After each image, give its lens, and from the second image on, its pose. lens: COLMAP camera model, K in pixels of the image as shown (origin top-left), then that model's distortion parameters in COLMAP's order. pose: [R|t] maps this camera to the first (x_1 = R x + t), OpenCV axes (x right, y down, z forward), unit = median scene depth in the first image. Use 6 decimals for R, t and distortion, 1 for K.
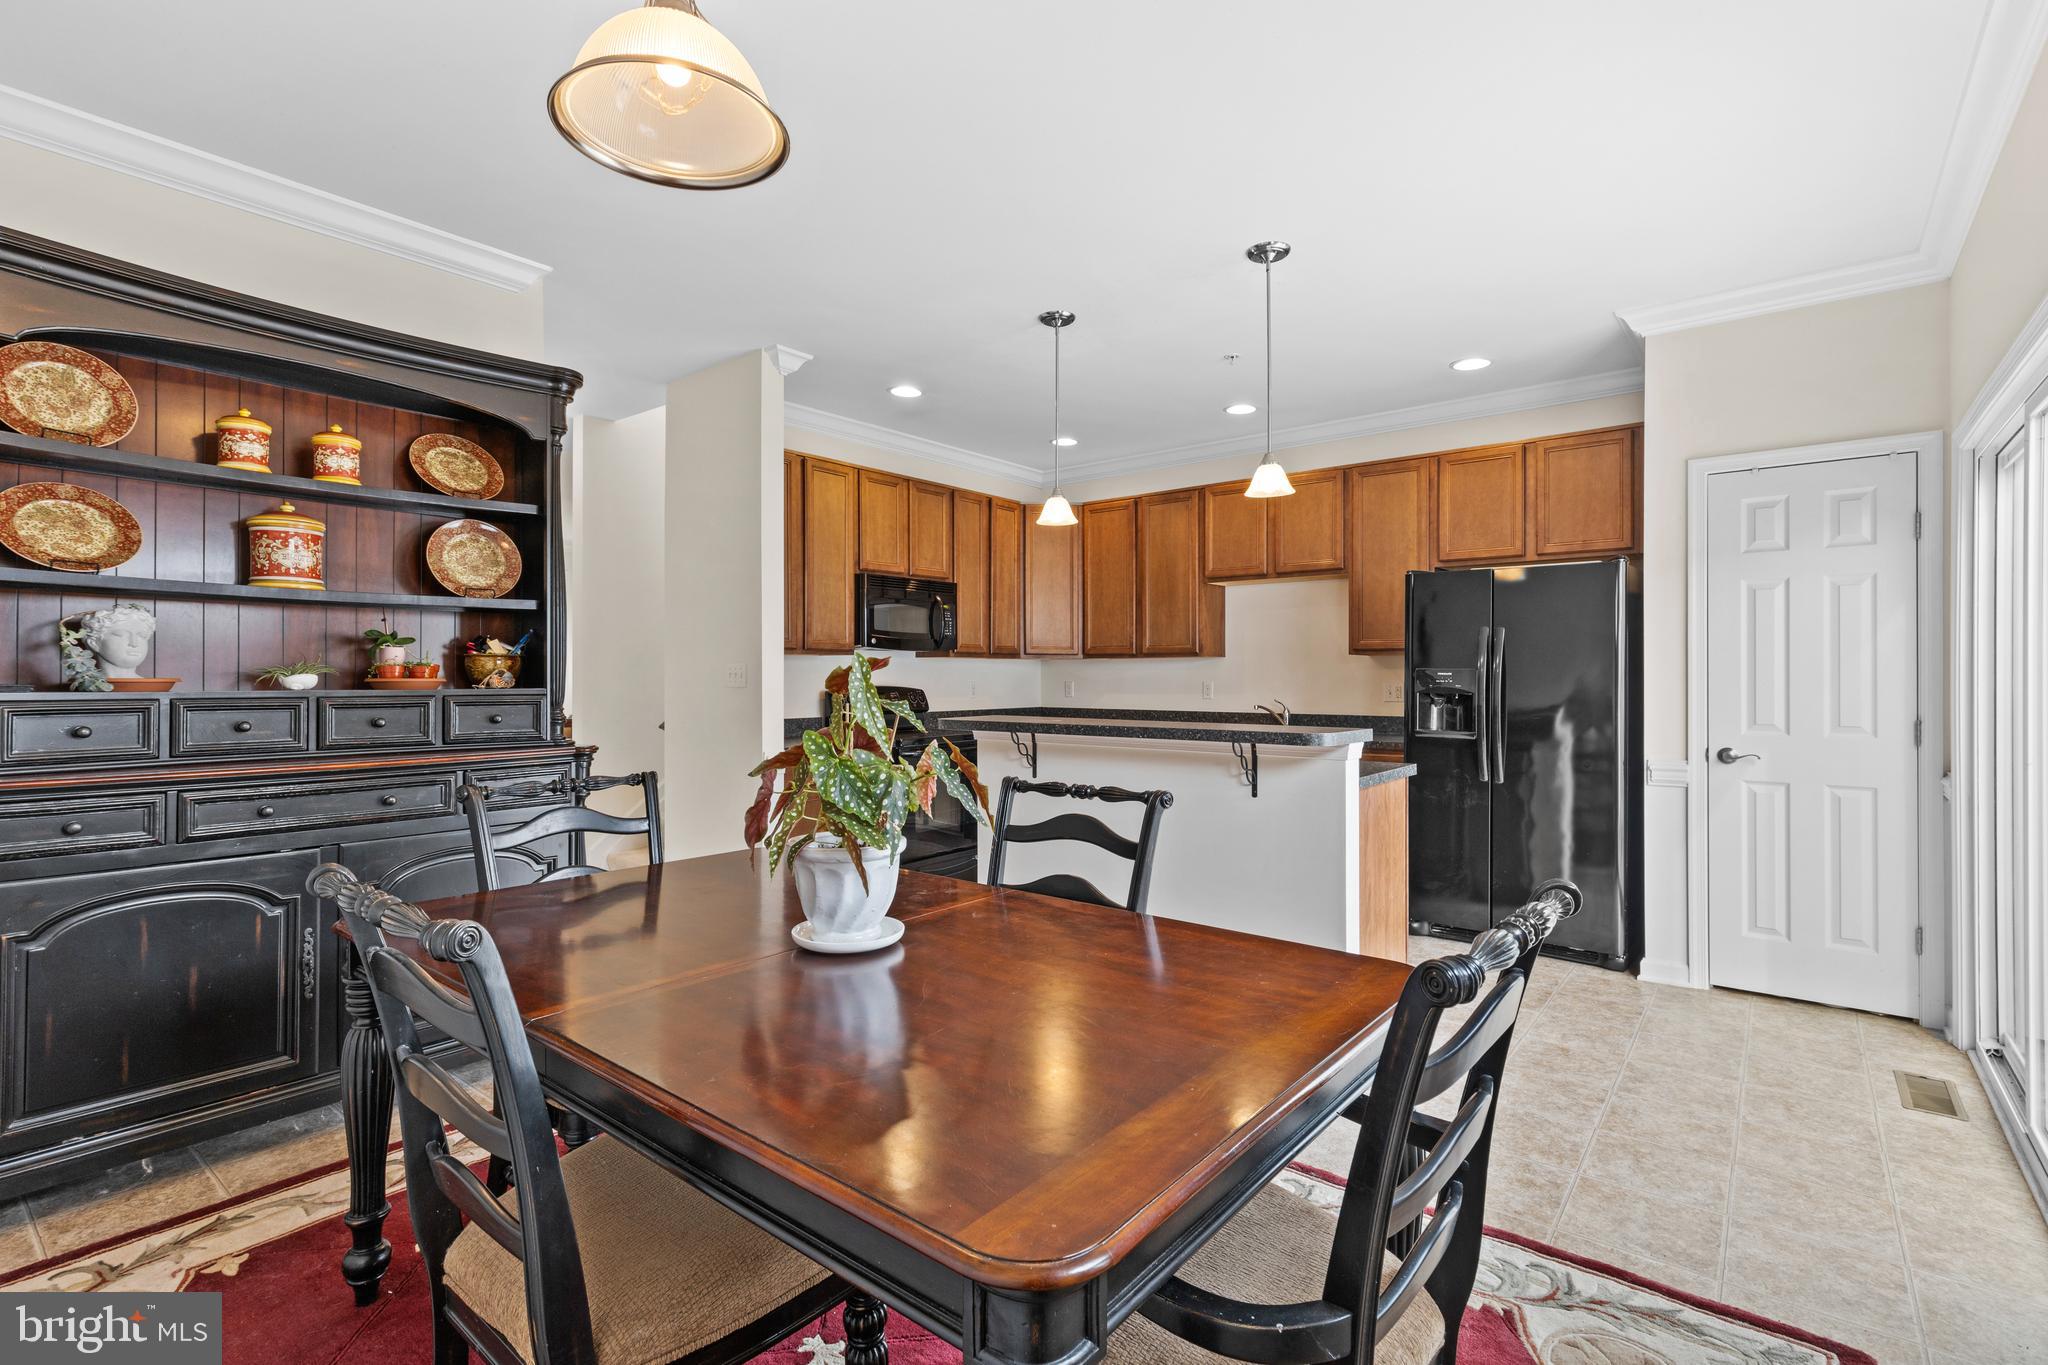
lens RADIAL K [[942.4, 0, 1031.3], [0, 942.4, 675.4], [0, 0, 1]] dist [0.001696, -0.000287]
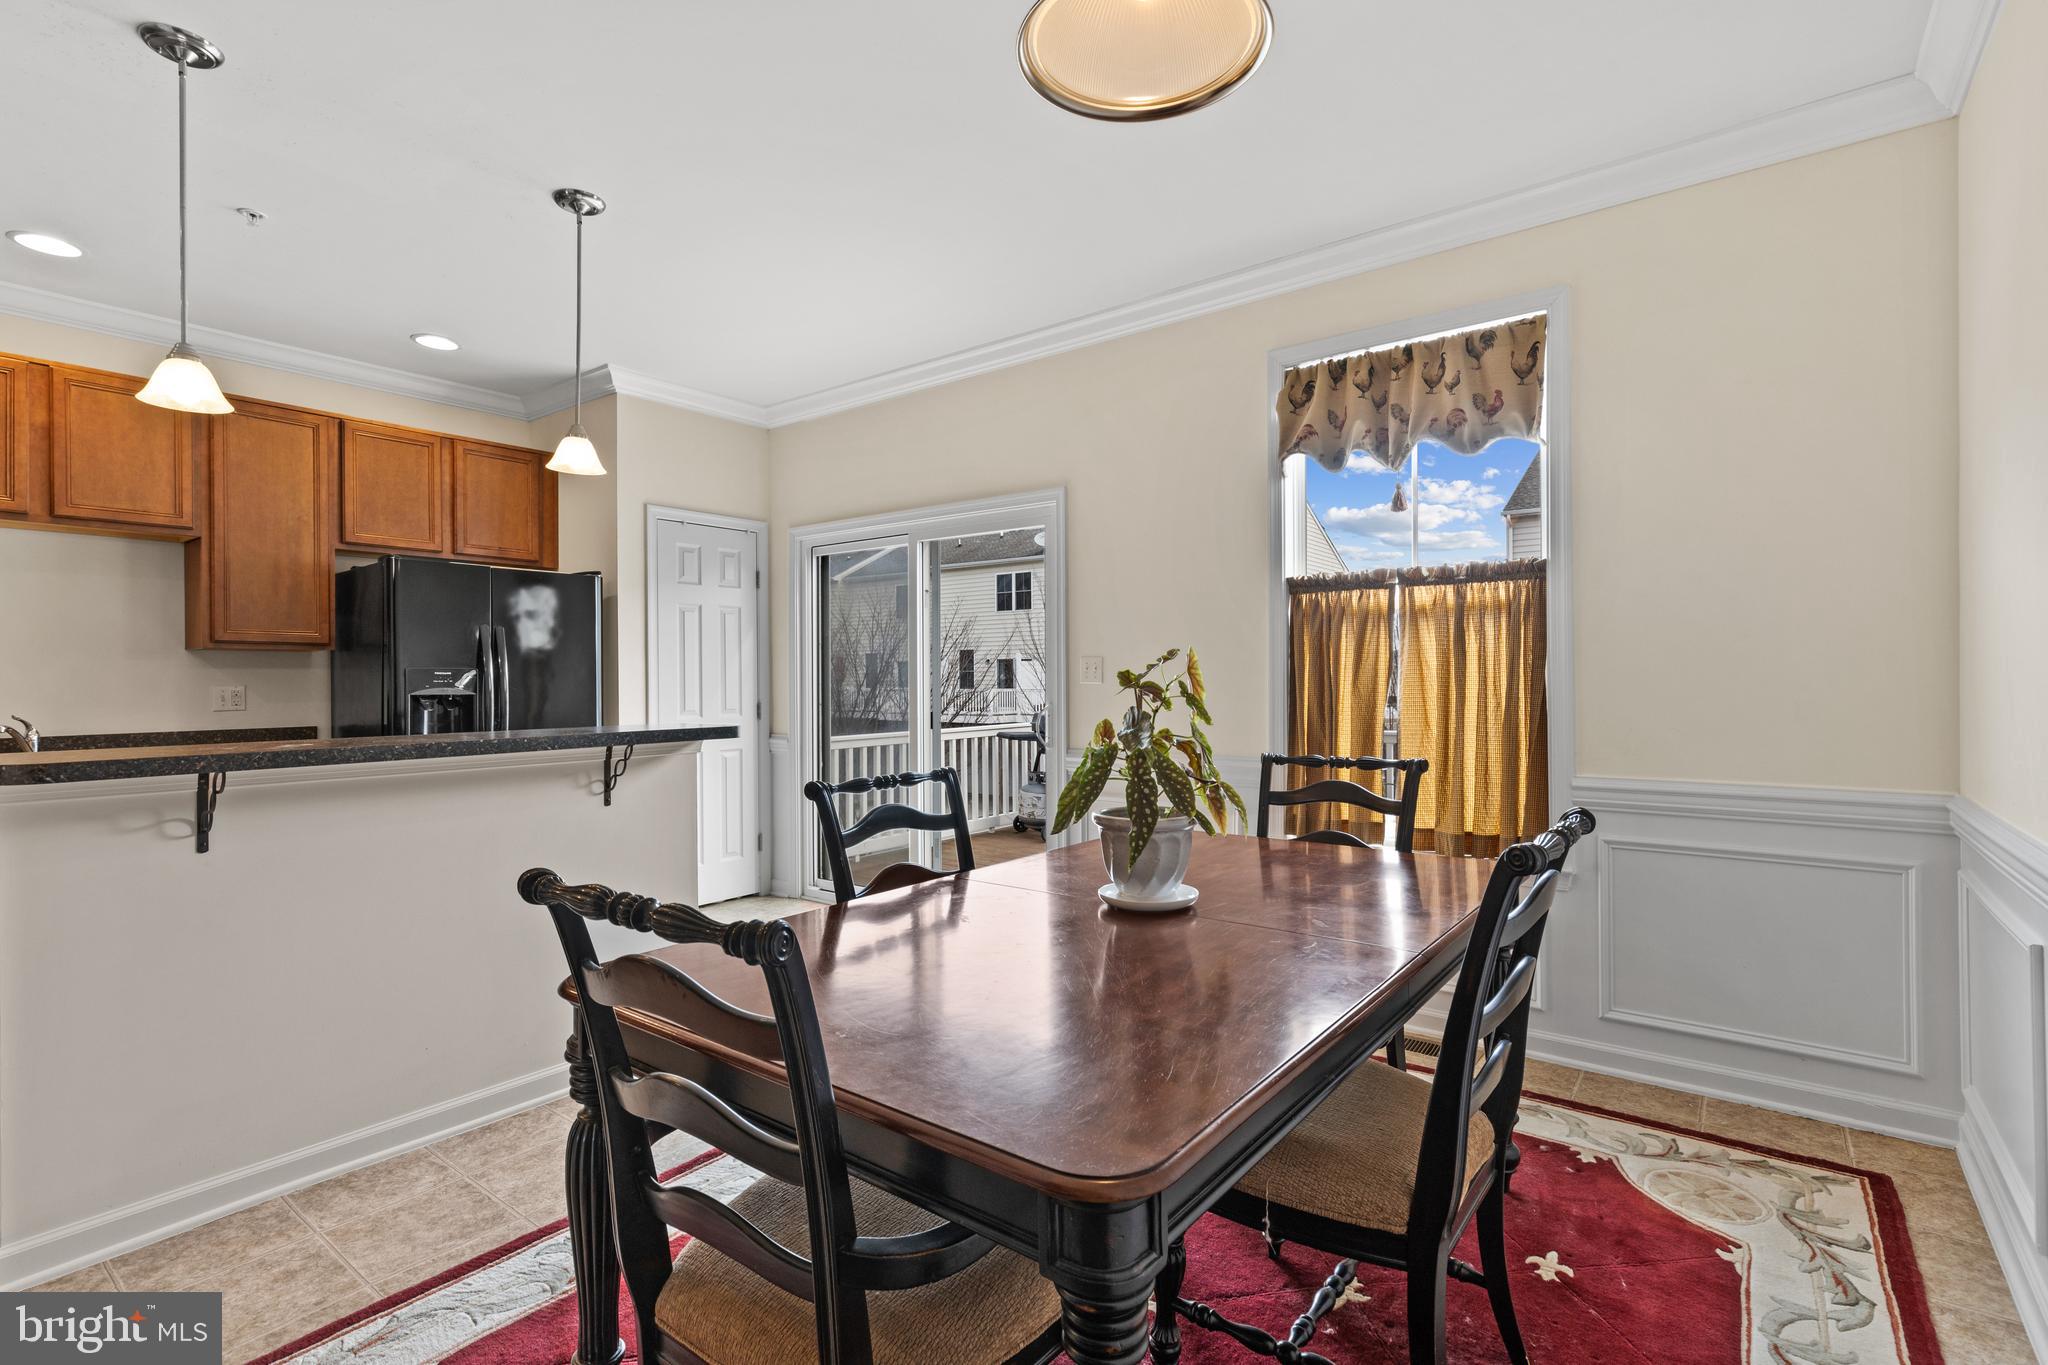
lens RADIAL K [[942.4, 0, 1032.7], [0, 942.4, 682.1], [0, 0, 1]] dist [0.001696, -0.000287]
pose [[-0.033494, -0.003730, 0.999432, -0.474499], [0.004010, 0.999984, 0.003866, 0.005742], [-0.999431, 0.004137, -0.033478, 0.428174]]
